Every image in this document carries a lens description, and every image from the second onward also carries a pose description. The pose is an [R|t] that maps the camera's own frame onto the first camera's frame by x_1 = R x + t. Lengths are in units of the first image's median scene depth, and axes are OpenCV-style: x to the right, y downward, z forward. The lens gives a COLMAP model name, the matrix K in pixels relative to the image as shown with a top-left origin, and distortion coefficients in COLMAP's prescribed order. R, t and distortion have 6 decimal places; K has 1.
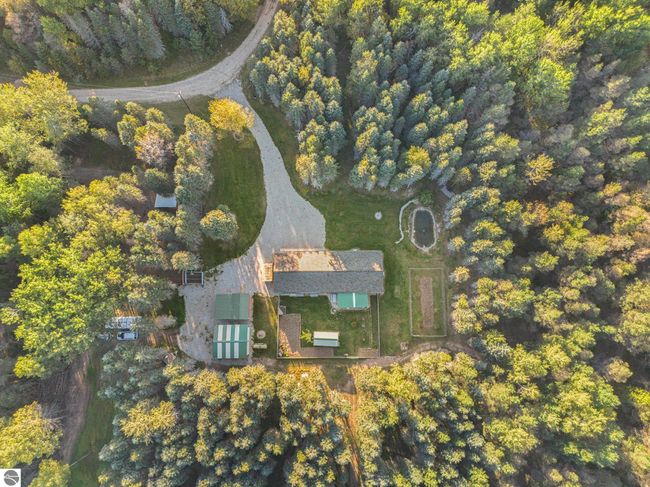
lens RADIAL K [[448.5, 0, 325.0], [0, 448.5, 243.5], [0, 0, 1]] dist [-0.001504, -0.000192]
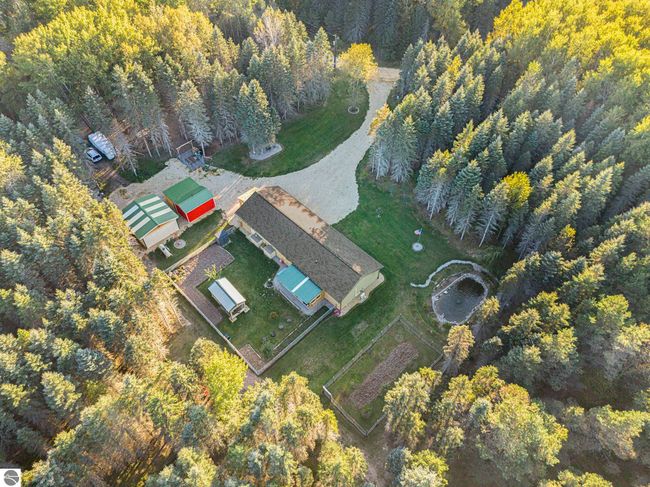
lens RADIAL K [[454.9, 0, 325.0], [0, 454.9, 243.5], [0, 0, 1]] dist [0.002472, 0.000496]
pose [[0.691385, 0.562609, -0.453275, 0.347329], [-0.713267, 0.631426, -0.304222, 0.258114], [0.115052, 0.533641, 0.837849, 0.415476]]
